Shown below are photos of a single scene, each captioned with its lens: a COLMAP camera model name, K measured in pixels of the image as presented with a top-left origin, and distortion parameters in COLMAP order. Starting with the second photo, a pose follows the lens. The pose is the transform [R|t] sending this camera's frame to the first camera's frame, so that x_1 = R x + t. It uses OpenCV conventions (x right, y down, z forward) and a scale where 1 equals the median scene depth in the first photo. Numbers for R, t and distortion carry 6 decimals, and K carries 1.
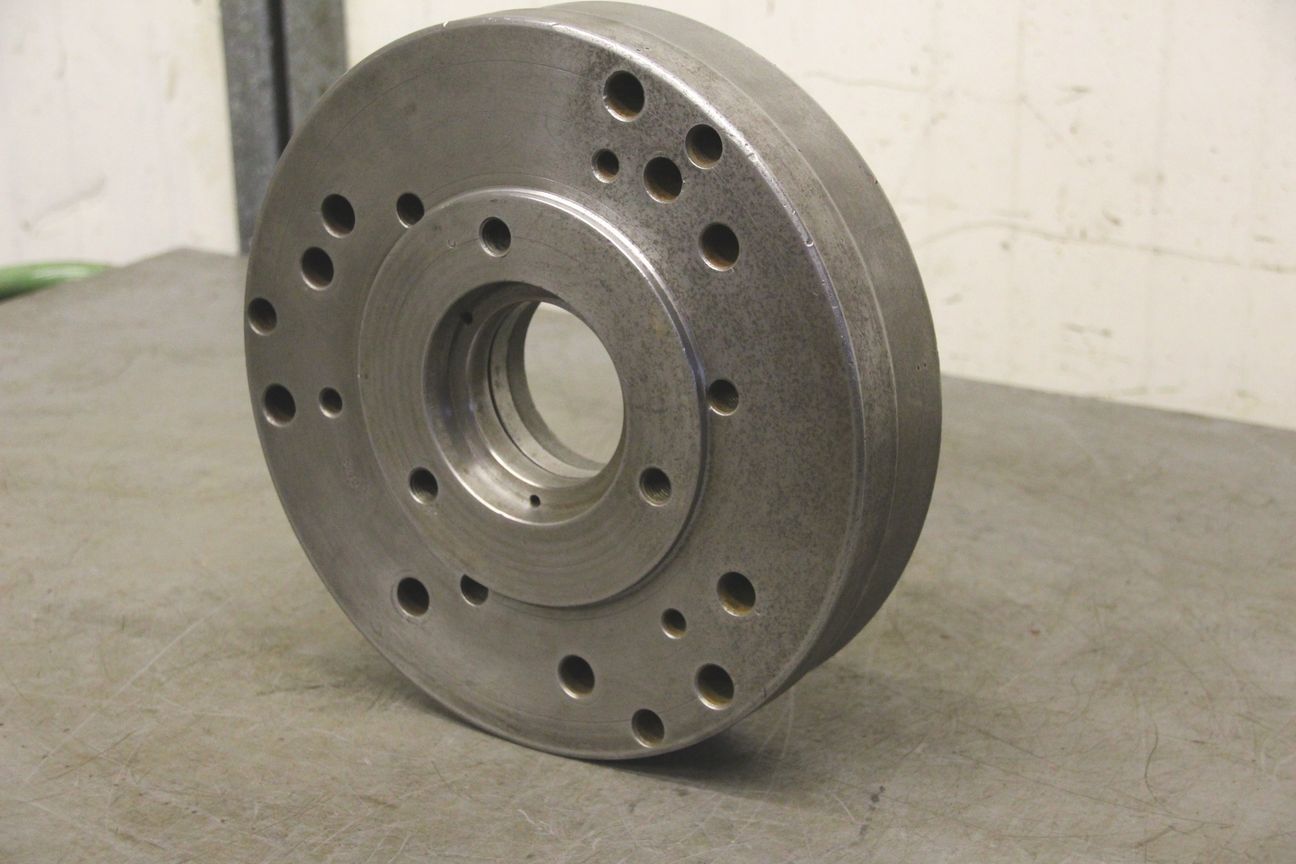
lens RADIAL K [[3021.0, 0, 650.1], [0, 3021.0, 439.2], [0, 0, 1]] dist [0.068213, 0.000000]
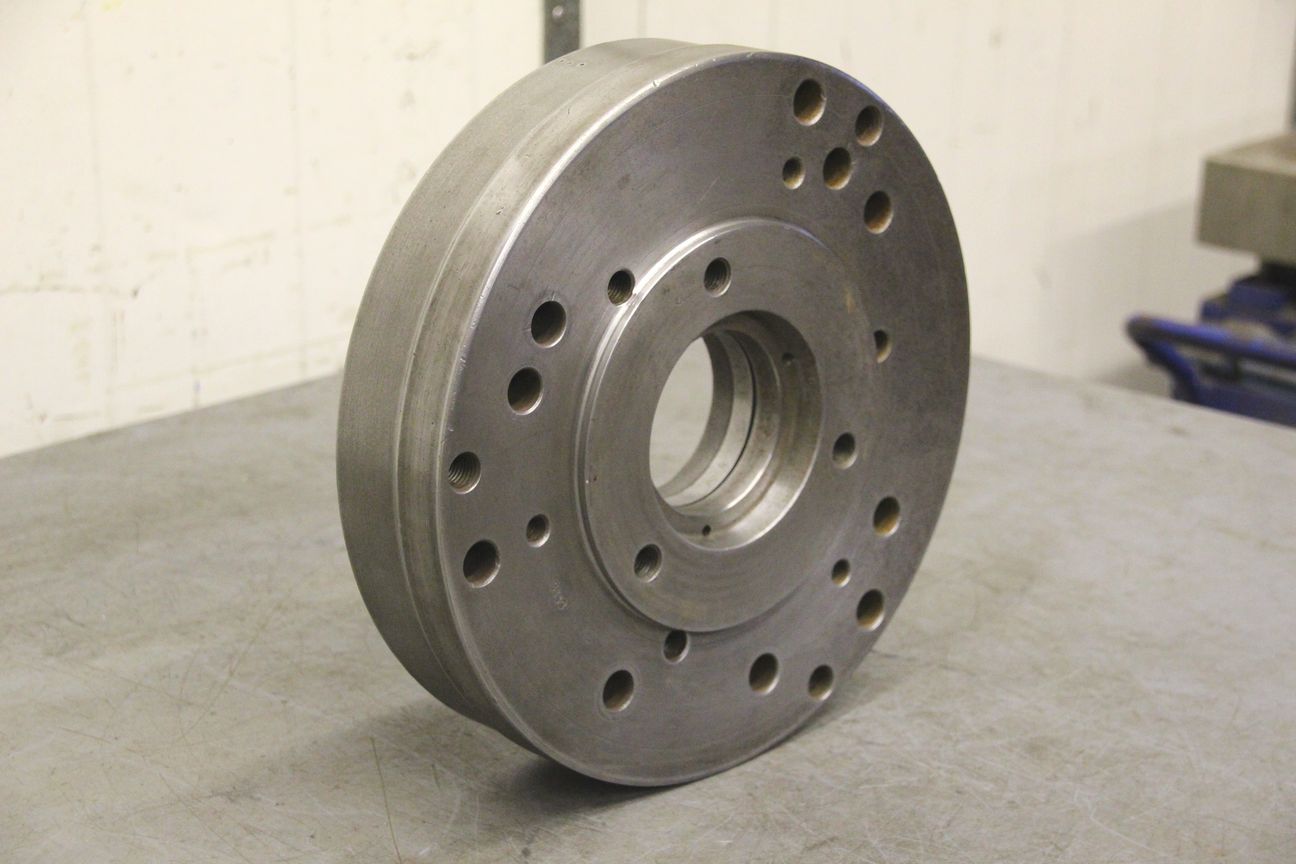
lens RADIAL K [[3021.0, 0, 649.6], [0, 3021.0, 428.4], [0, 0, 1]] dist [0.068213, 0.000000]
pose [[0.214329, -0.296251, 0.930751, -1.038321], [0.294834, 0.928070, 0.227505, -0.263694], [-0.931201, 0.225656, 0.286257, 0.767896]]
